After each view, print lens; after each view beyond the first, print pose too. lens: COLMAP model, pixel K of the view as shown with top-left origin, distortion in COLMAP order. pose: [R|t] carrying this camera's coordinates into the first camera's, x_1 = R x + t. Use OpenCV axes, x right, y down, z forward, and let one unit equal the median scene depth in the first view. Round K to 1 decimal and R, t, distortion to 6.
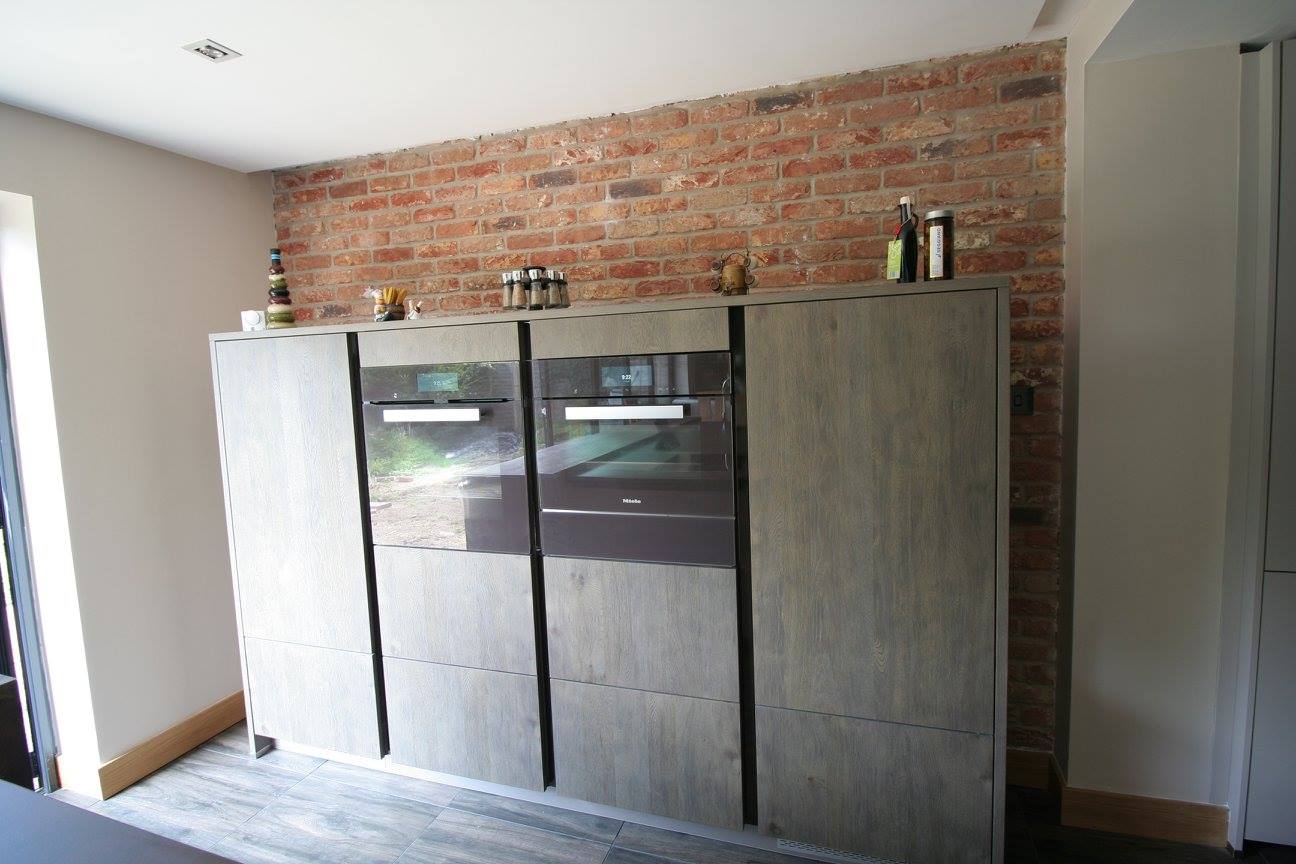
lens RADIAL K [[617.3, 0, 656.5], [0, 617.3, 420.6], [0, 0, 1]] dist [0.001306, -0.014185]
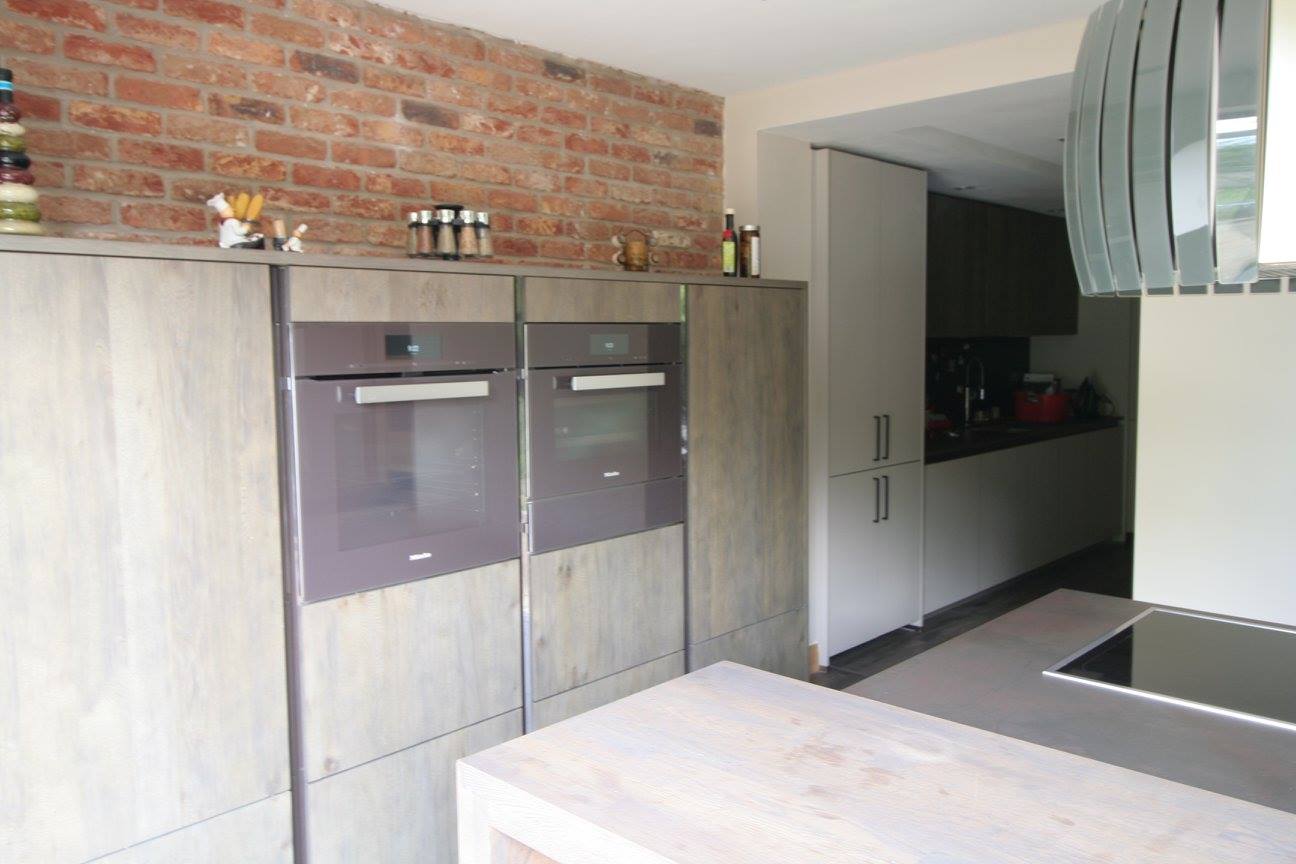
lens RADIAL K [[1008.4, 0, 648.0], [0, 1008.4, 432.0], [0, 0, 1]] dist [-0.003328, -0.000169]
pose [[0.421488, -0.050201, 0.905443, -1.111890], [0.075564, 0.996938, 0.020098, 0.029278], [-0.903680, 0.059948, 0.423991, 0.213846]]
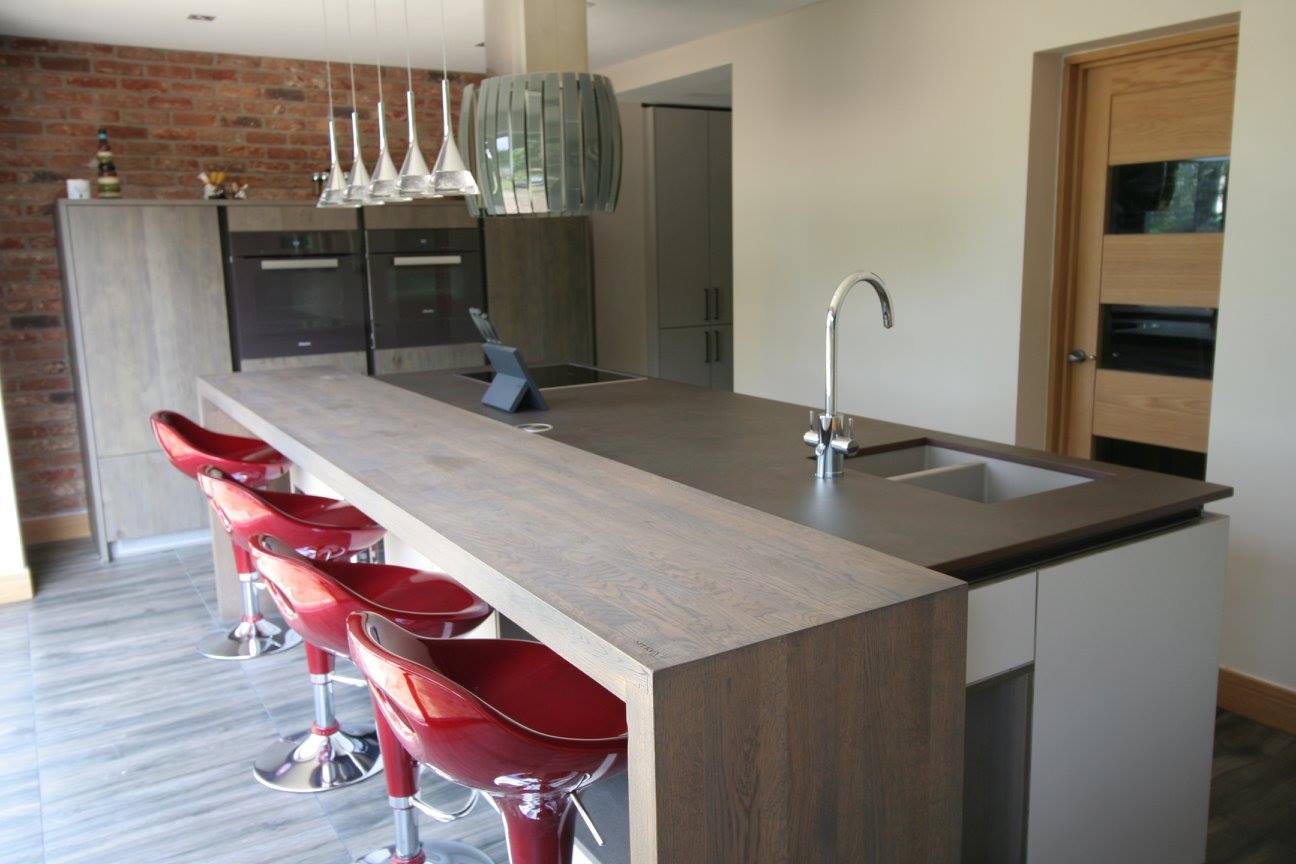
lens RADIAL K [[1024.0, 0, 652.3], [0, 1024.0, 426.6], [0, 0, 1]] dist [0.009381, -0.002688]
pose [[0.637954, -0.114211, 0.761558, -1.494712], [0.063995, 0.993383, 0.095370, 0.171821], [-0.767411, -0.012106, 0.641041, -1.096314]]
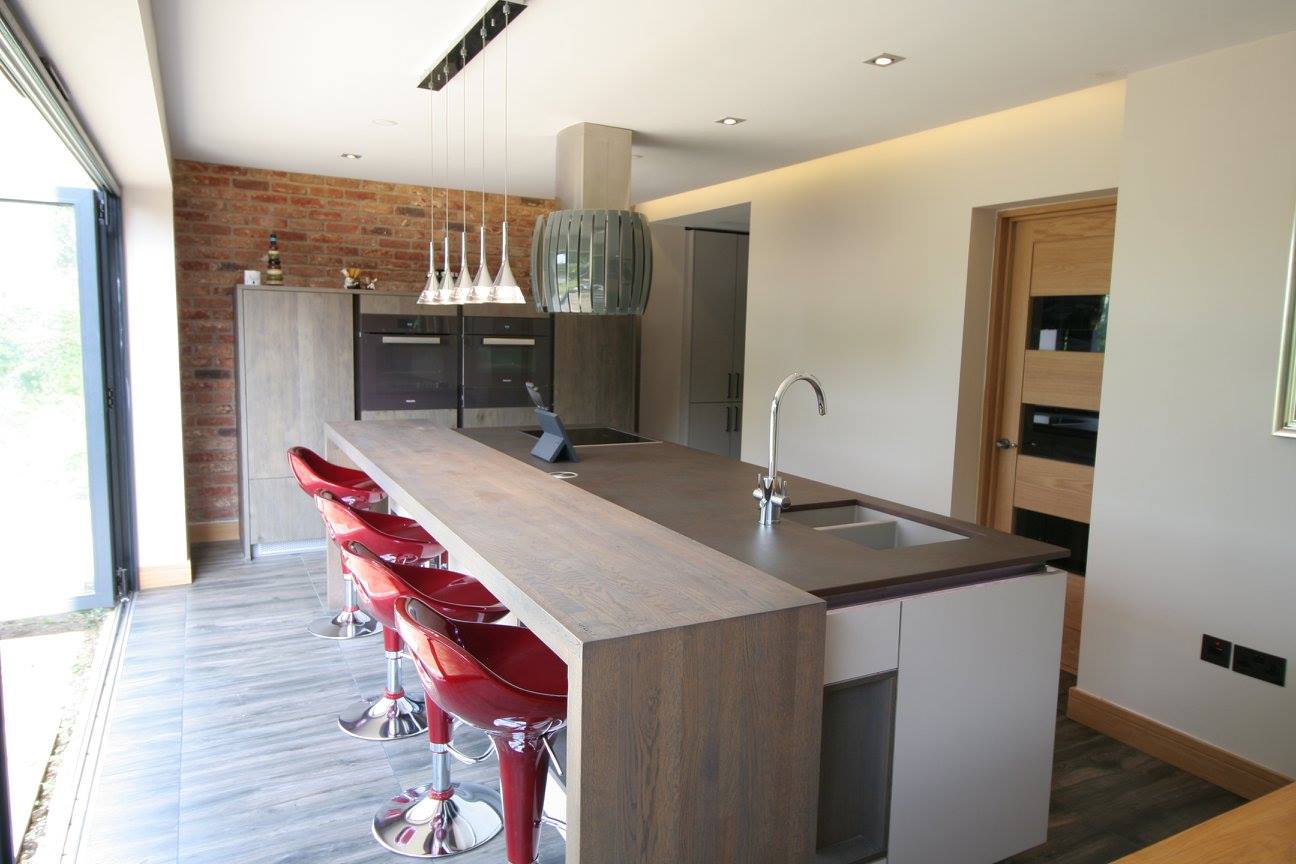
lens RADIAL K [[847.0, 0, 653.5], [0, 847.0, 428.8], [0, 0, 1]] dist [0.003613, -0.000728]
pose [[0.686682, -0.032239, 0.726242, -1.528570], [0.012279, 0.999388, 0.032755, 0.165558], [-0.726854, -0.013575, 0.686658, -1.226684]]
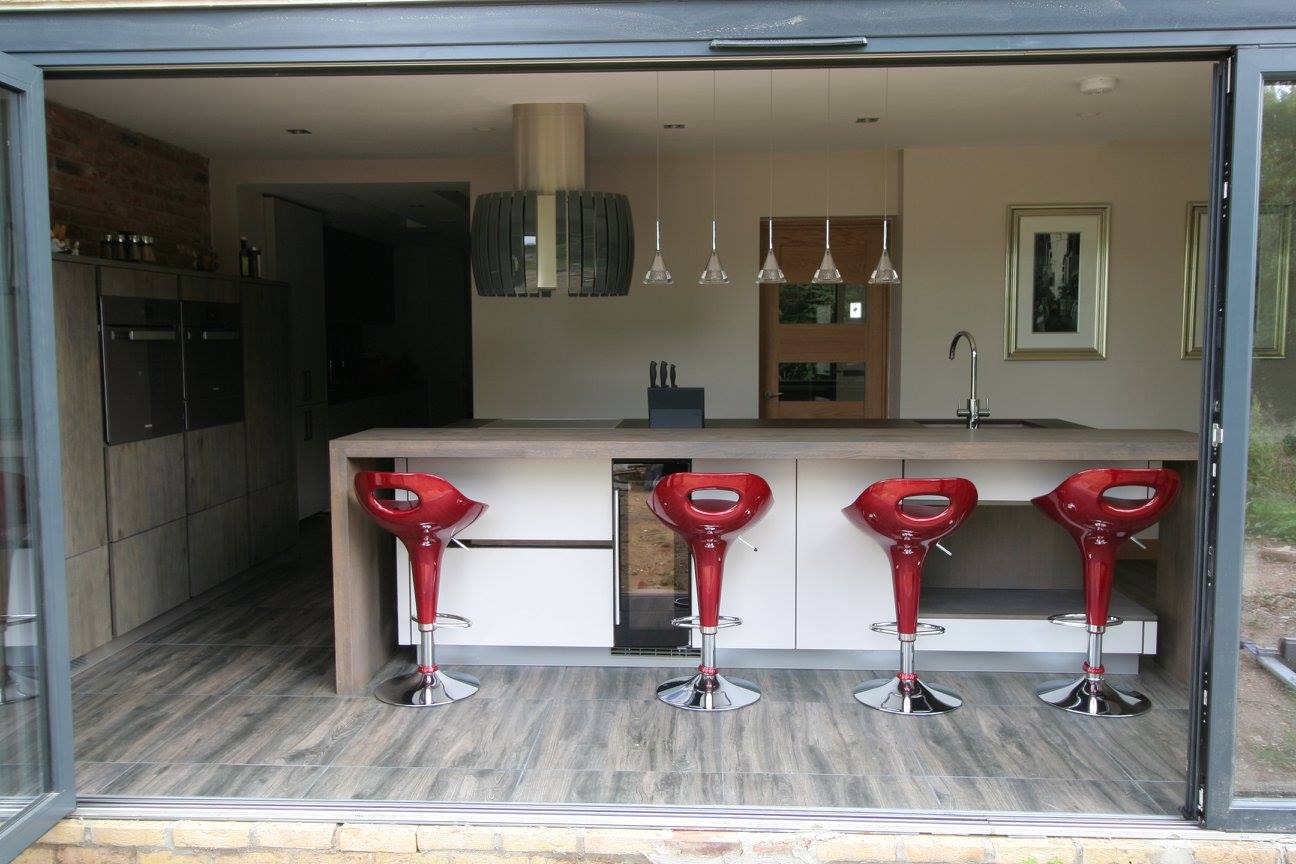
lens RADIAL K [[1024.0, 0, 652.3], [0, 1024.0, 426.6], [0, 0, 1]] dist [0.009381, -0.002688]
pose [[-0.266654, -0.047009, 0.962645, -2.378623], [0.097383, 0.992384, 0.075436, 0.106958], [-0.958860, 0.113860, -0.260045, 0.459787]]
